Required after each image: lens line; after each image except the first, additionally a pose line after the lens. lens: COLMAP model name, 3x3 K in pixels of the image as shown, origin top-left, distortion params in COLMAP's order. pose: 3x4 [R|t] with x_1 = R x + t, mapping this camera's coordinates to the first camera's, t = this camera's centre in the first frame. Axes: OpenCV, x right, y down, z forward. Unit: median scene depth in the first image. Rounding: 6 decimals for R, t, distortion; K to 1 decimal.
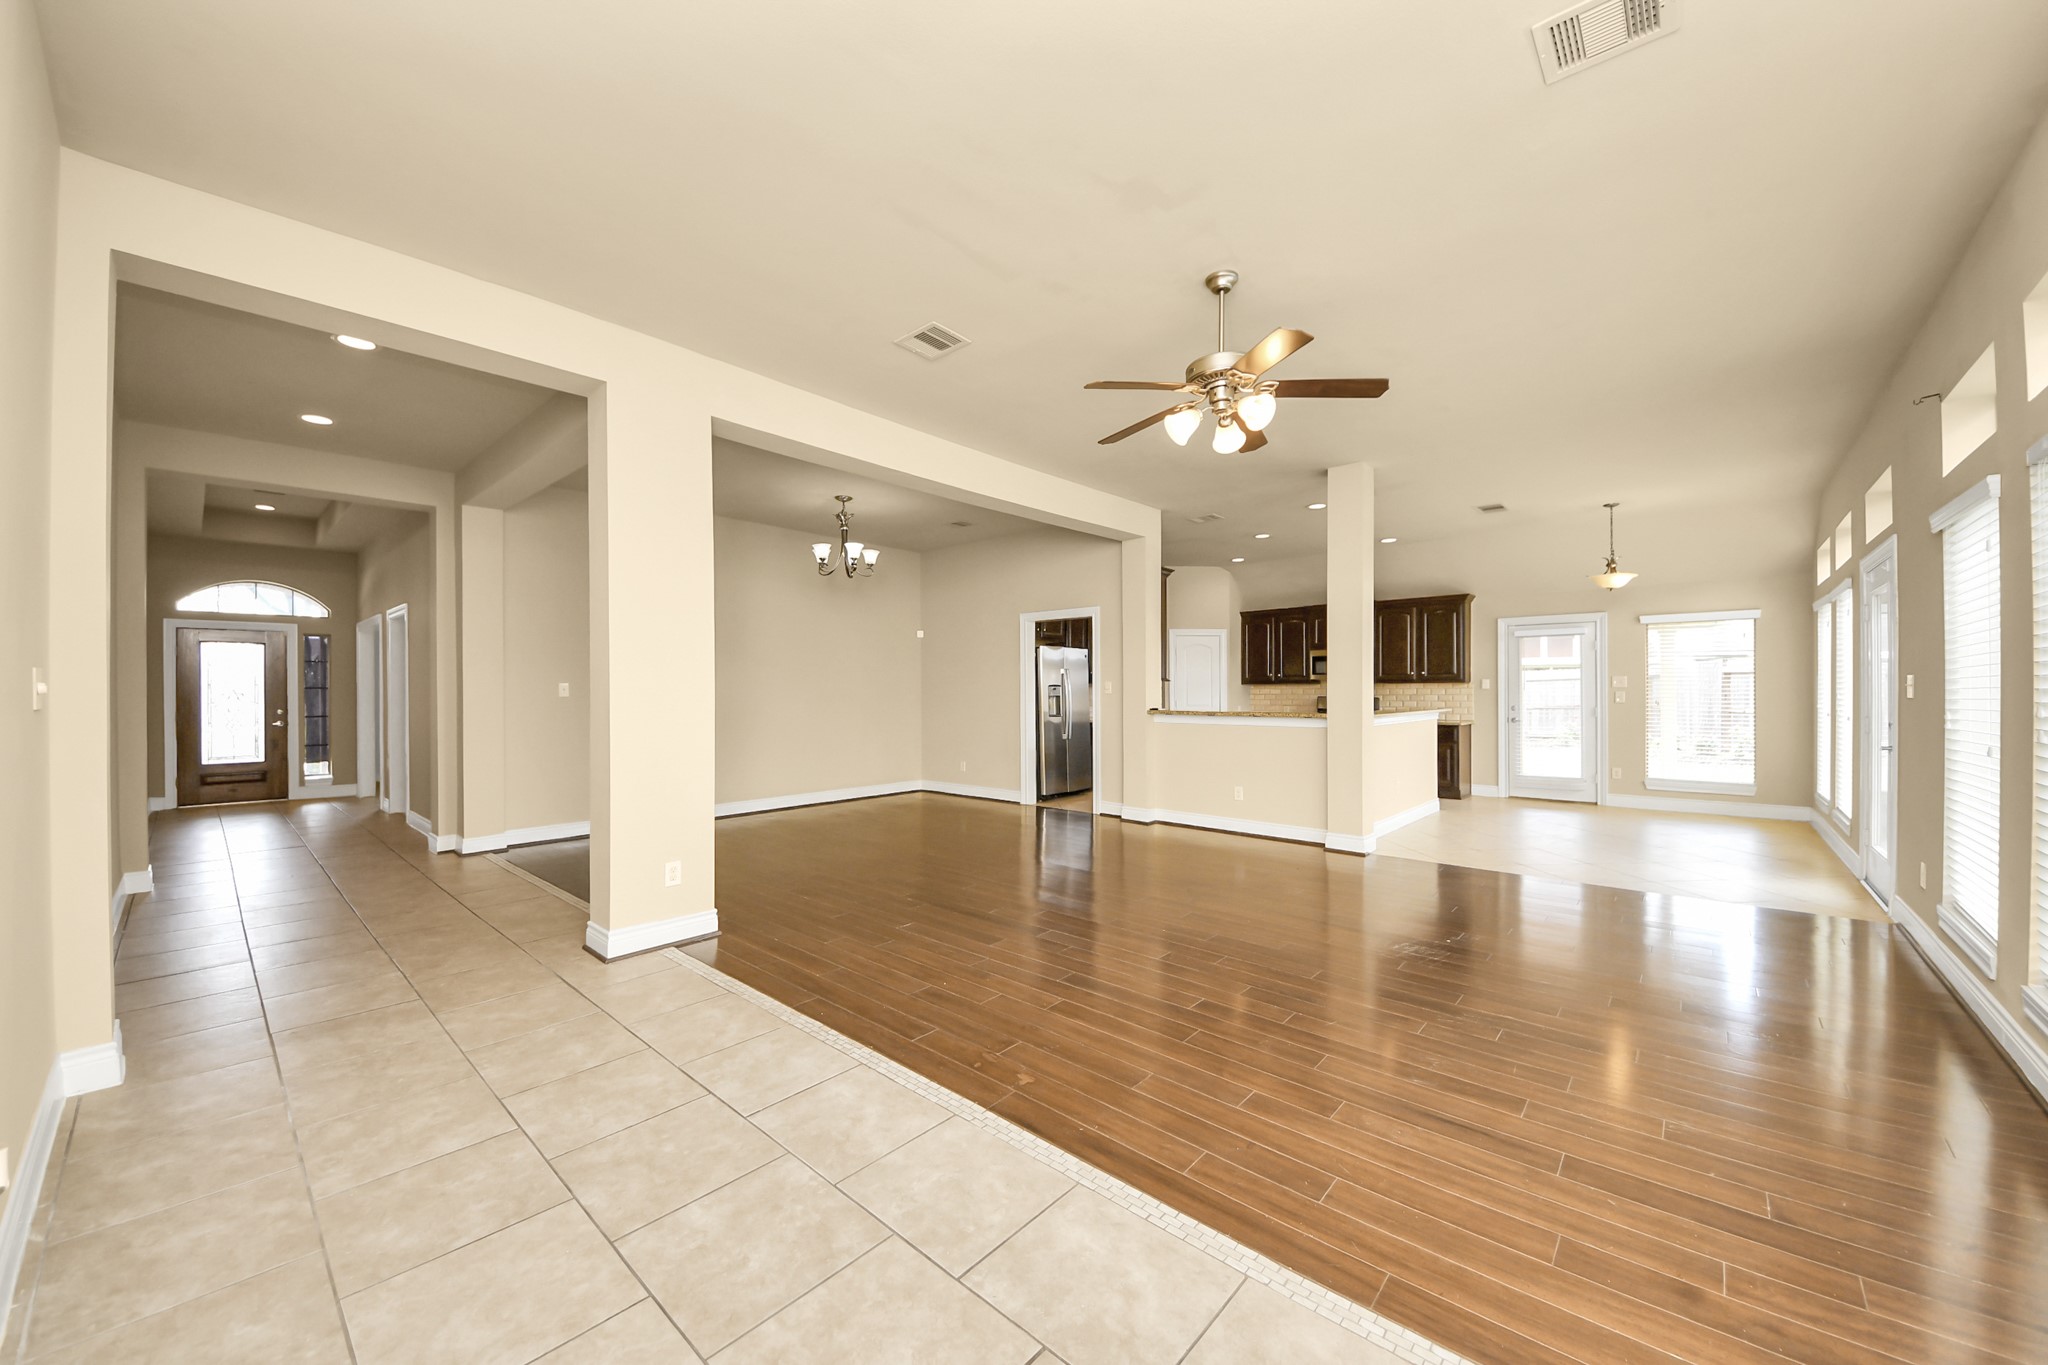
lens RADIAL K [[766.0, 0, 1024.0], [0, 766.0, 682.5], [0, 0, 1]] dist [-0.038643, 0.000023]
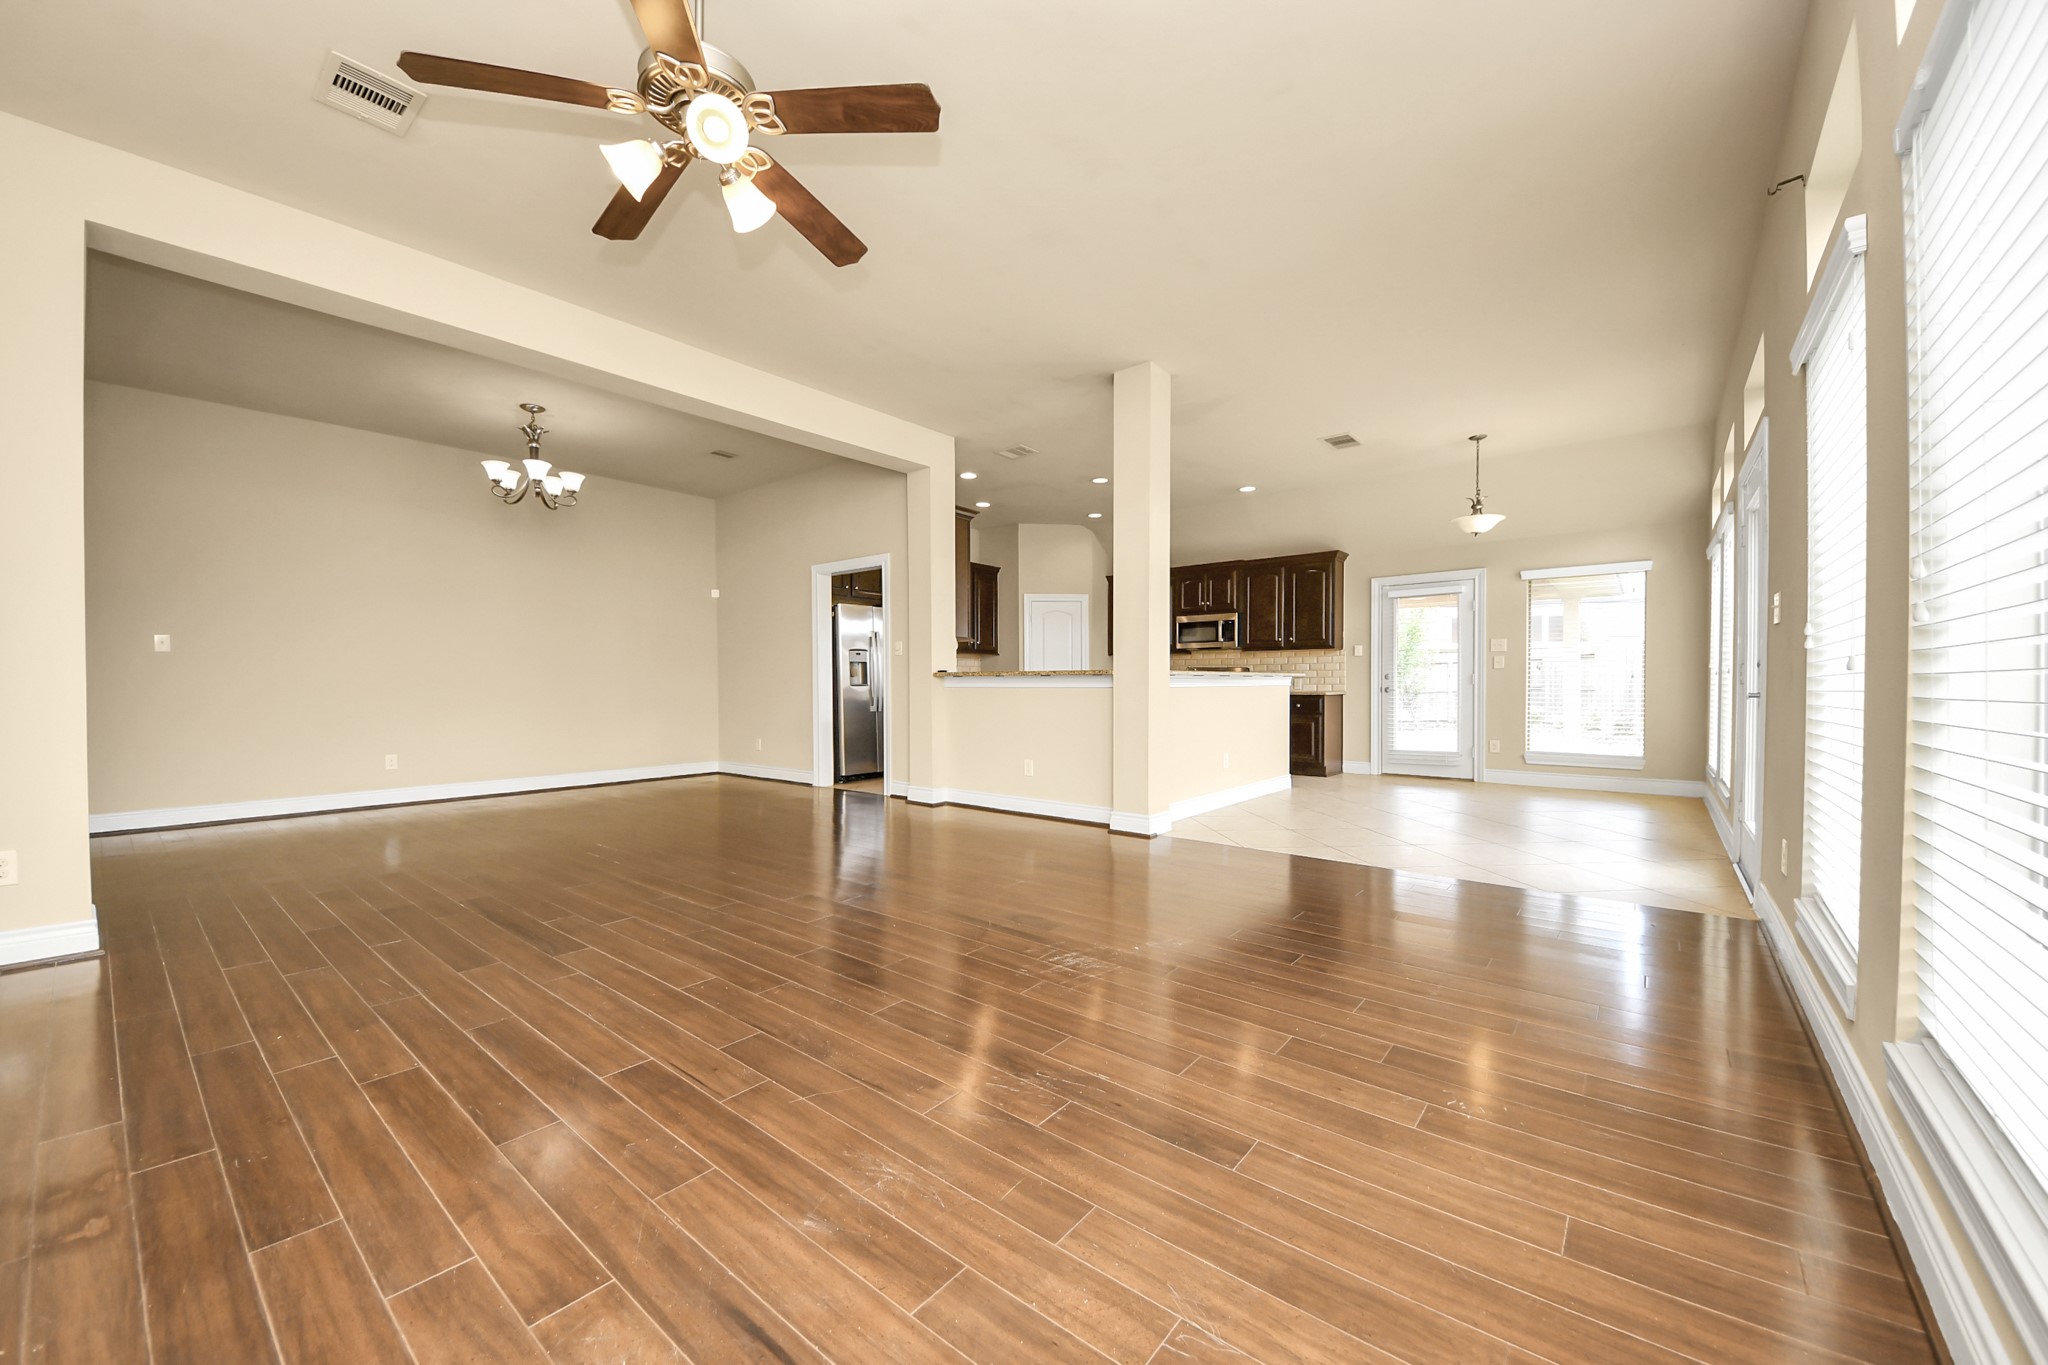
lens RADIAL K [[760.3, 0, 1045.5], [0, 760.3, 694.5], [0, 0, 1]] dist [0.010617, -0.018113]
pose [[0.997415, -0.007257, 0.071492, 0.208475], [0.005482, 0.999673, 0.024986, 0.037157], [-0.071650, -0.024529, 0.997128, 0.134205]]
